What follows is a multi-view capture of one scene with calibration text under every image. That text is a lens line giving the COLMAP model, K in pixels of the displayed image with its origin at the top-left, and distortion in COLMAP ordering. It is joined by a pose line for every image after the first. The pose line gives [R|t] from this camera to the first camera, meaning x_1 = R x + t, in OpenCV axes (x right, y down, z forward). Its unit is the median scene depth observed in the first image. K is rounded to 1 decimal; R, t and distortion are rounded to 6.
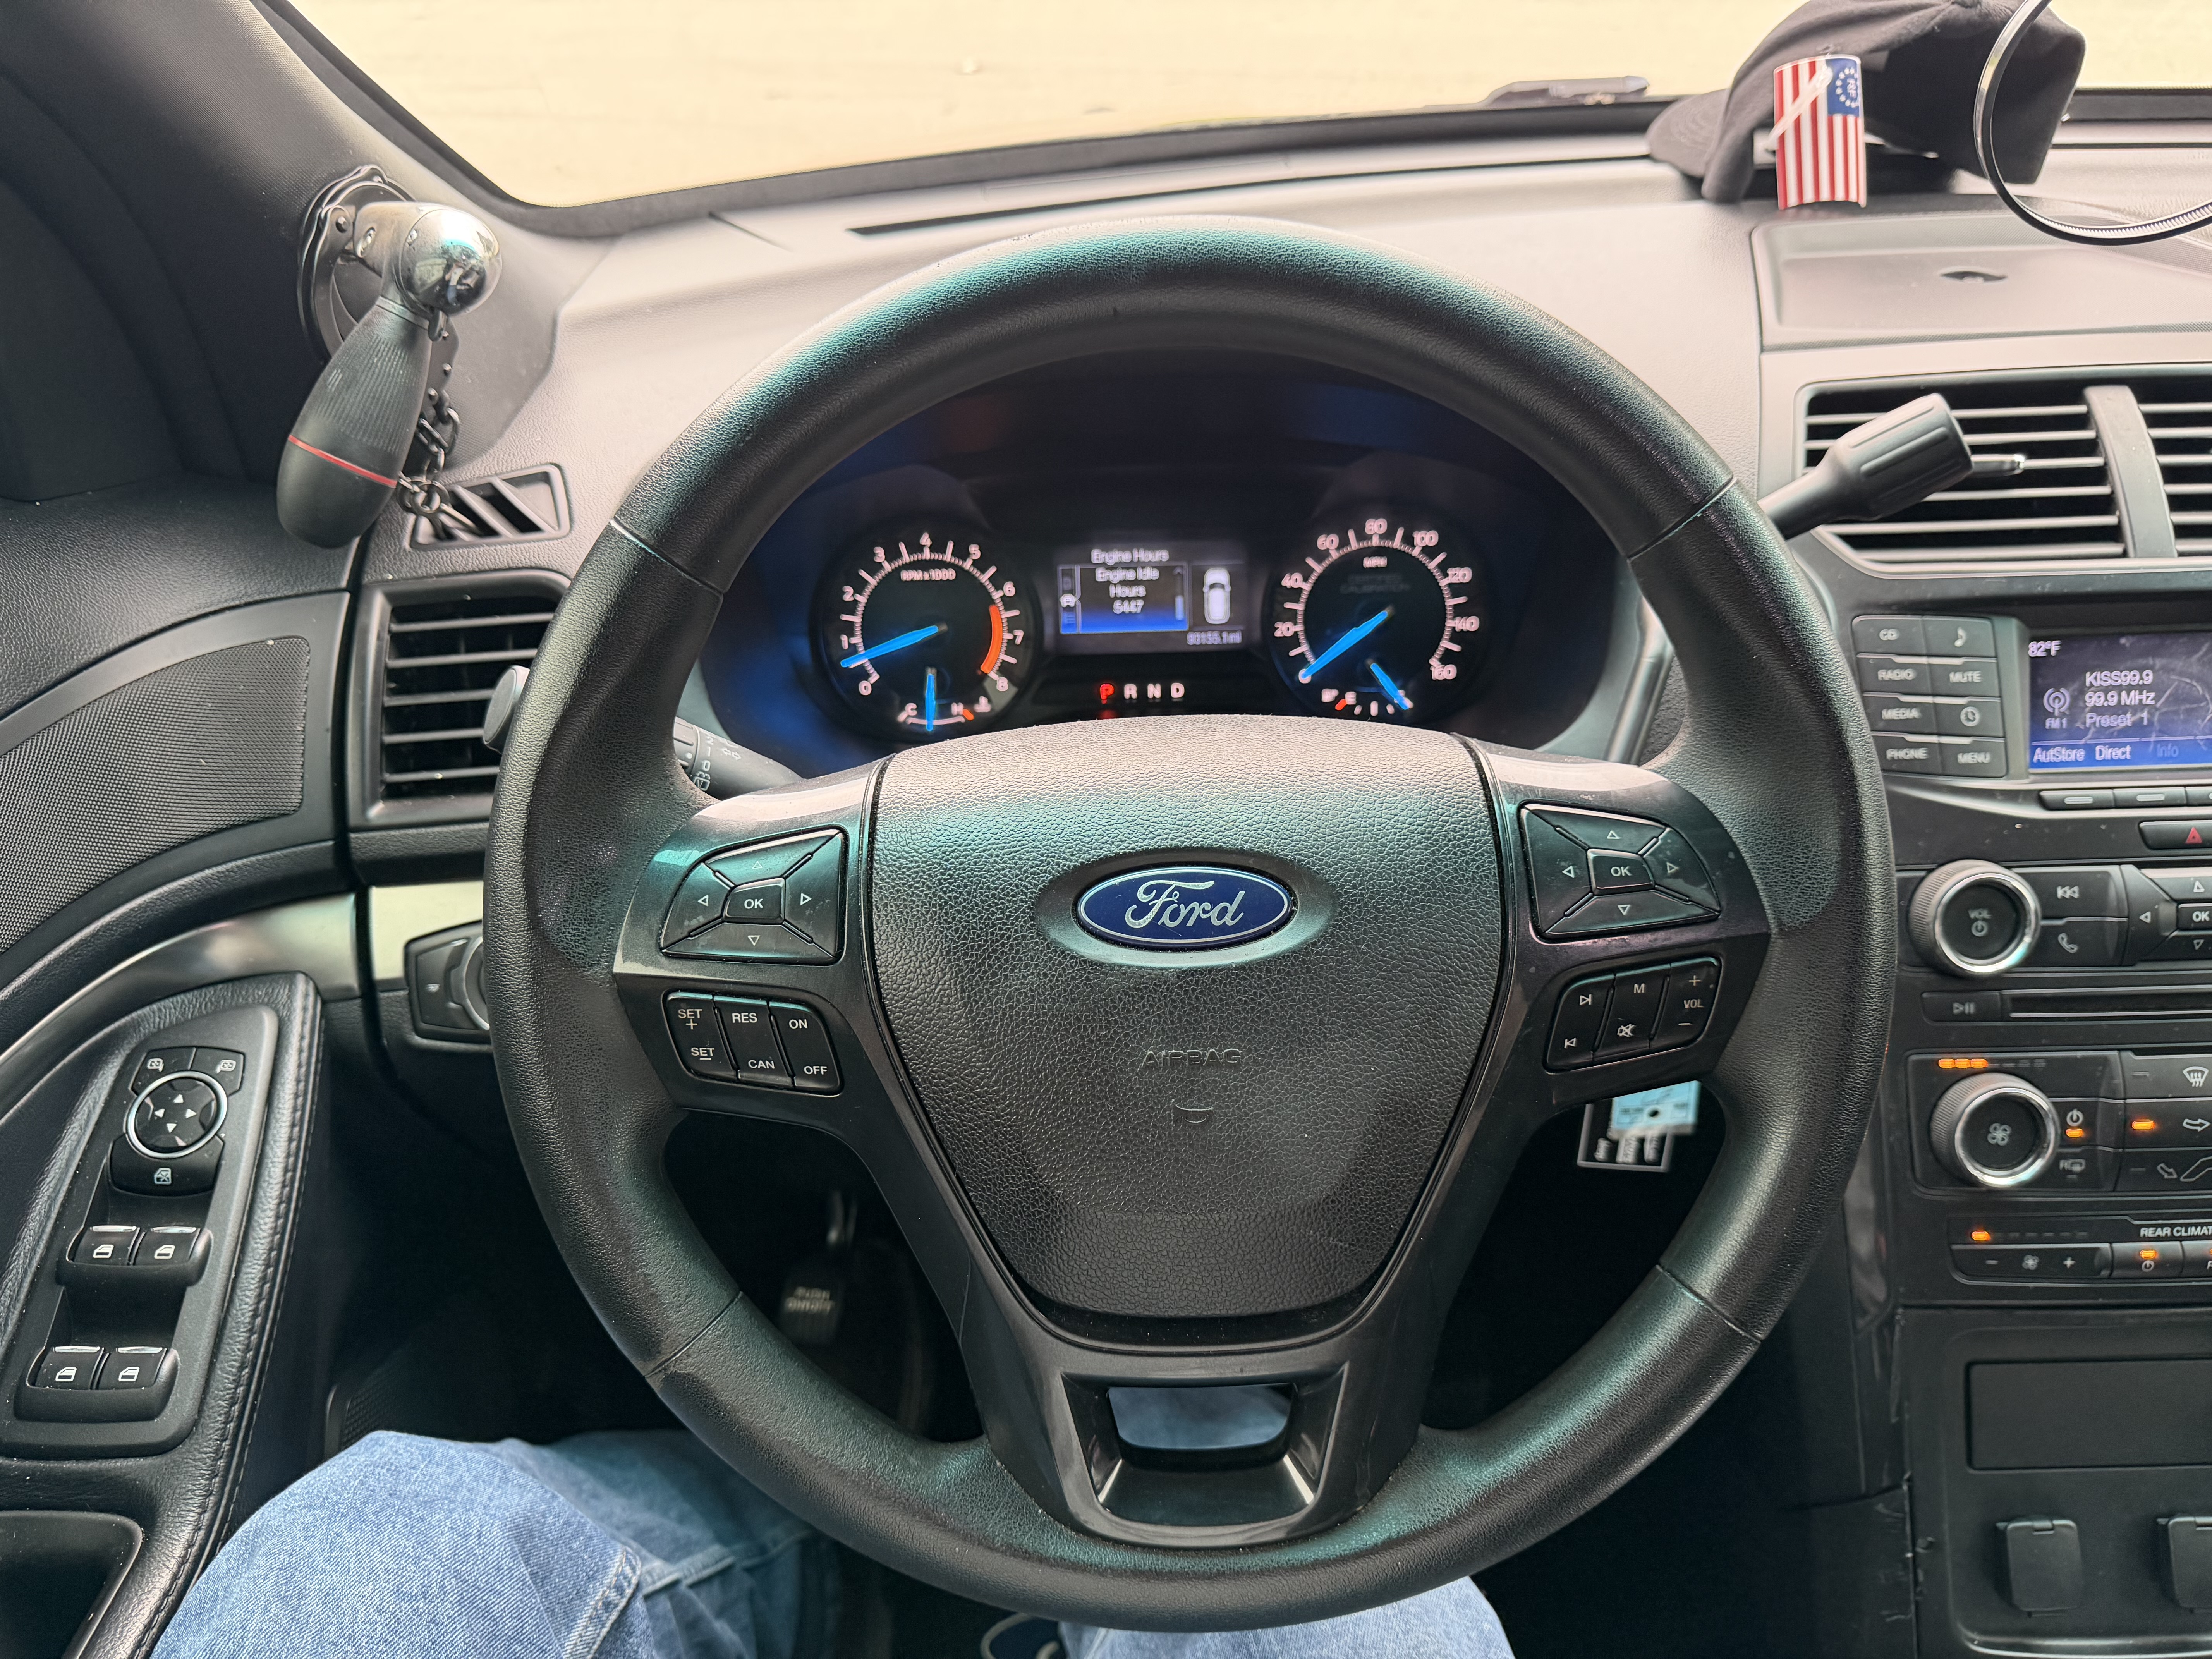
lens RADIAL K [[1582.6, 0, 1115.6], [0, 1582.6, 838.3], [0, 0, 1]] dist [0.001431, -0.006454]
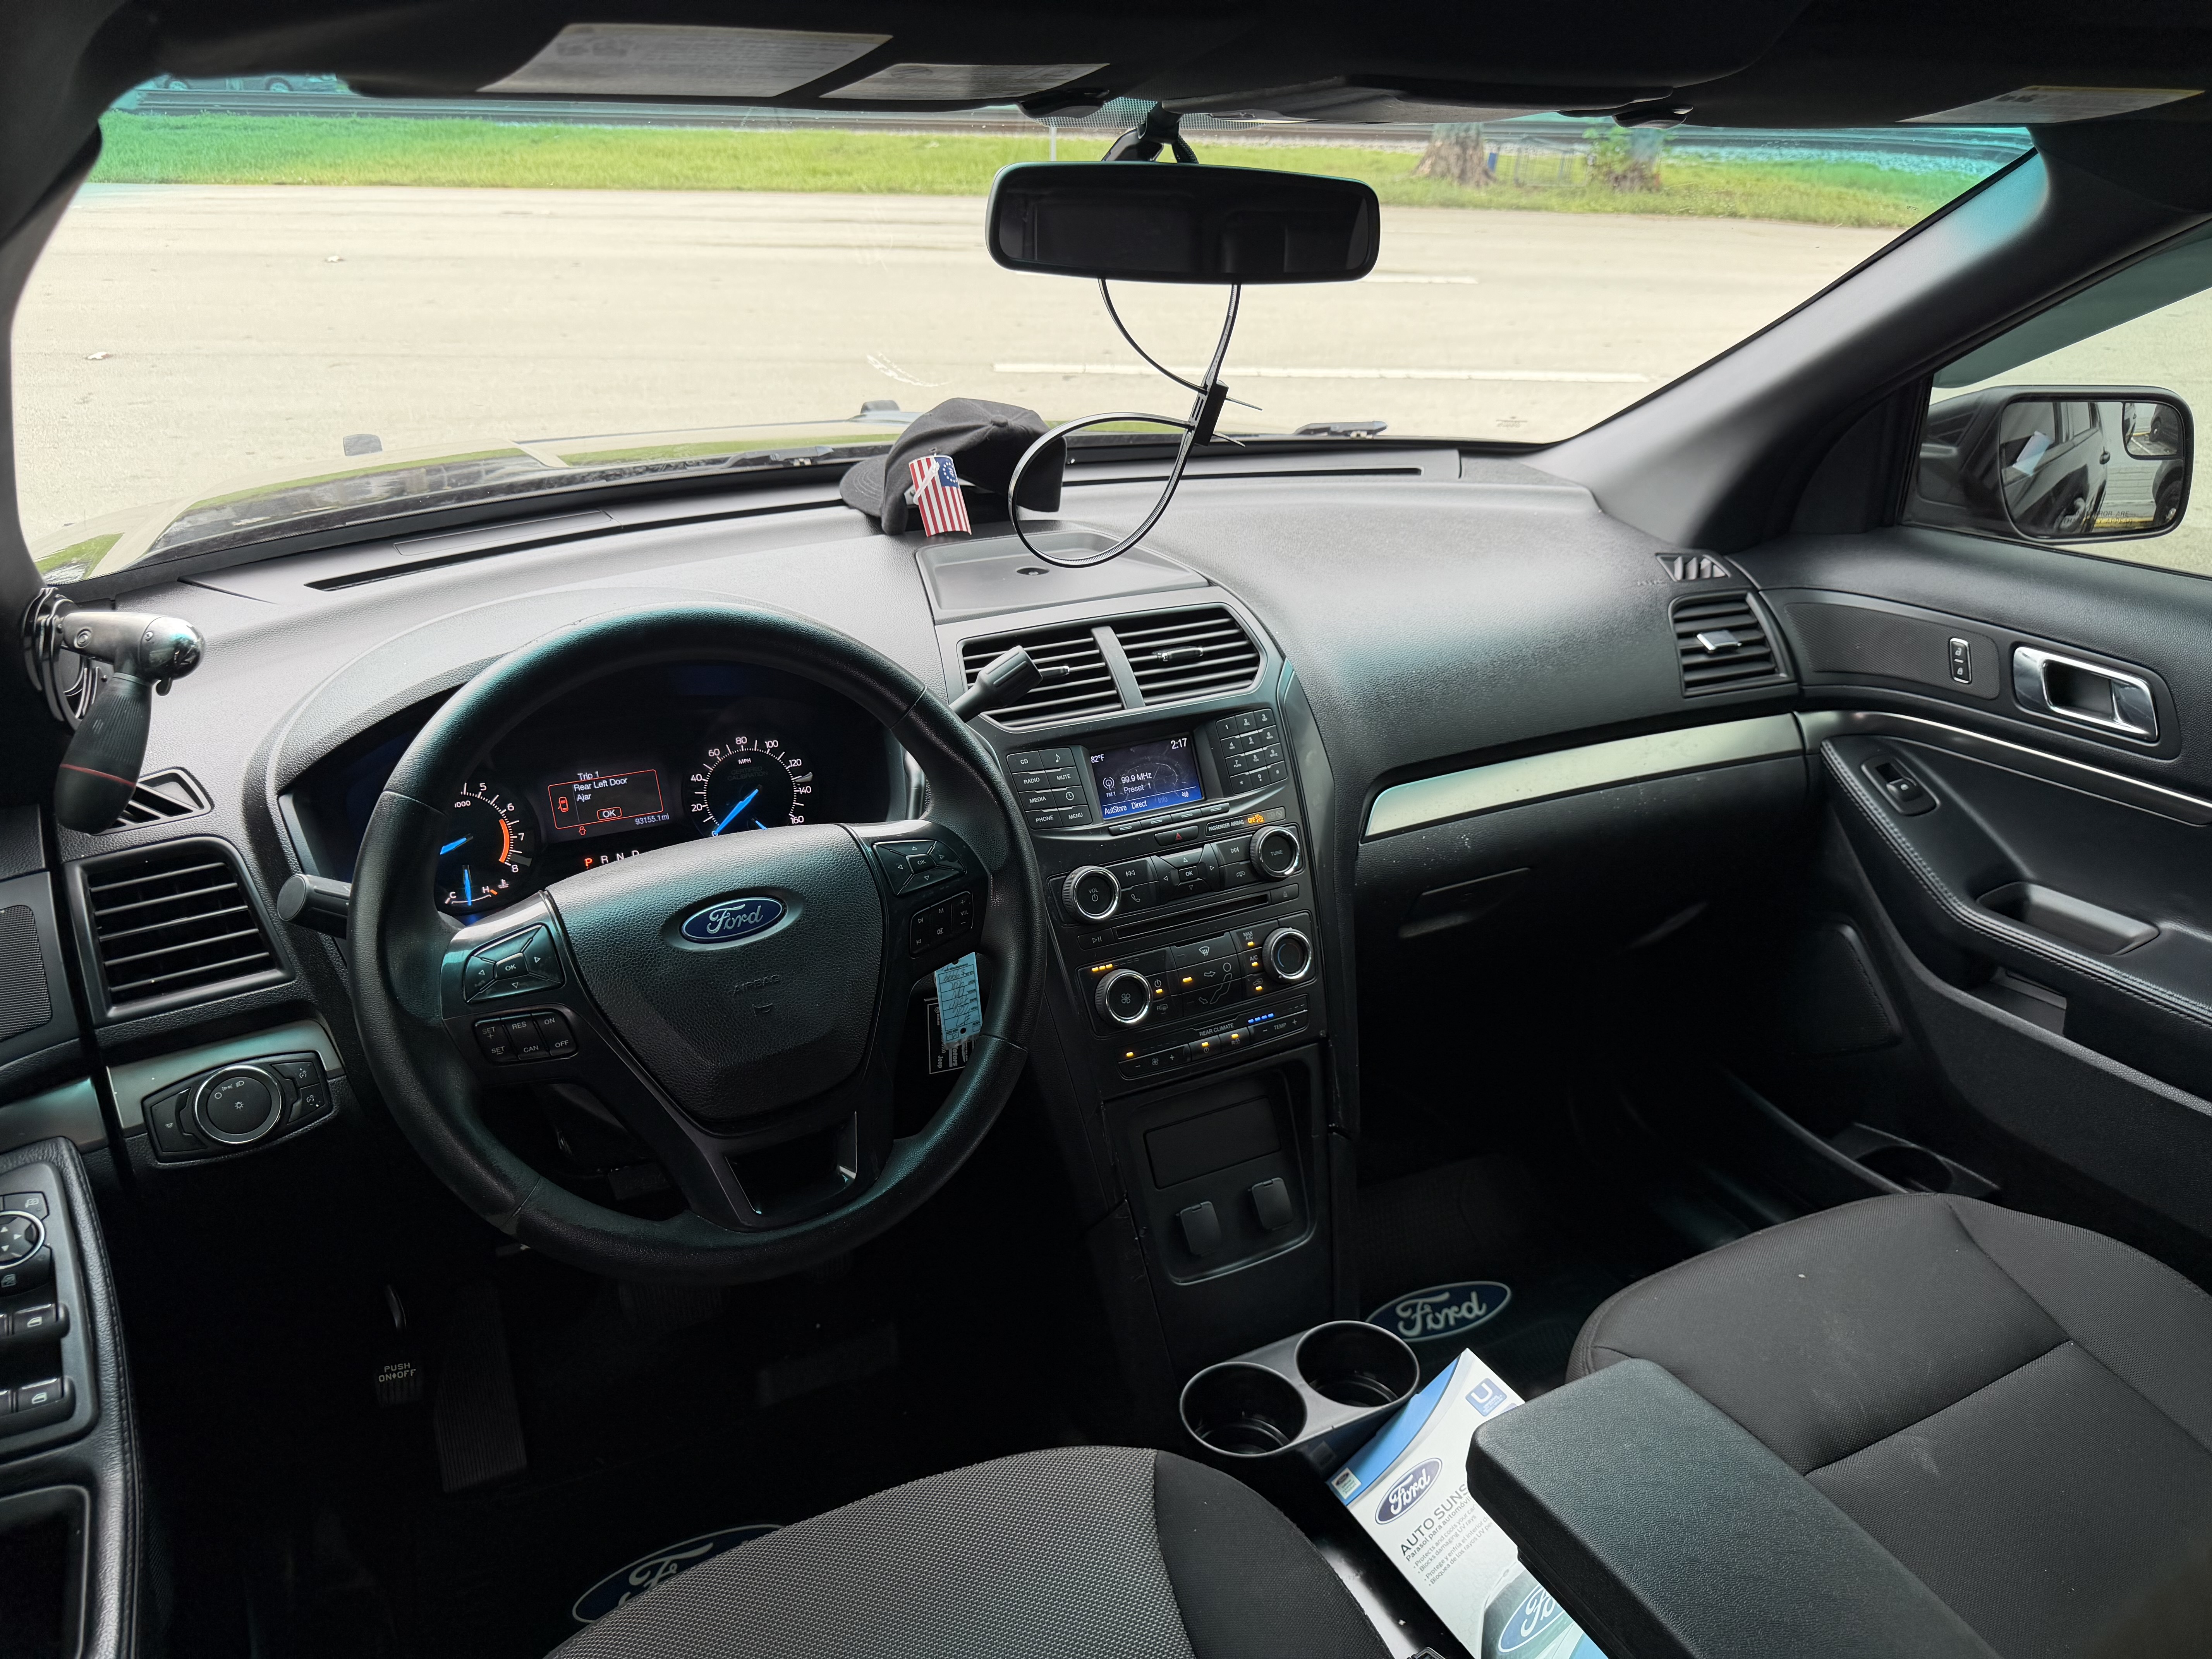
lens RADIAL K [[1582.6, 0, 1156.4], [0, 1582.6, 867.6], [0, 0, 1]] dist [0.001431, -0.006454]
pose [[0.869743, -0.158332, 0.467416, -0.259464], [0.210299, 0.975745, -0.060791, 0.130551], [-0.446454, 0.151170, 0.881945, -0.664030]]
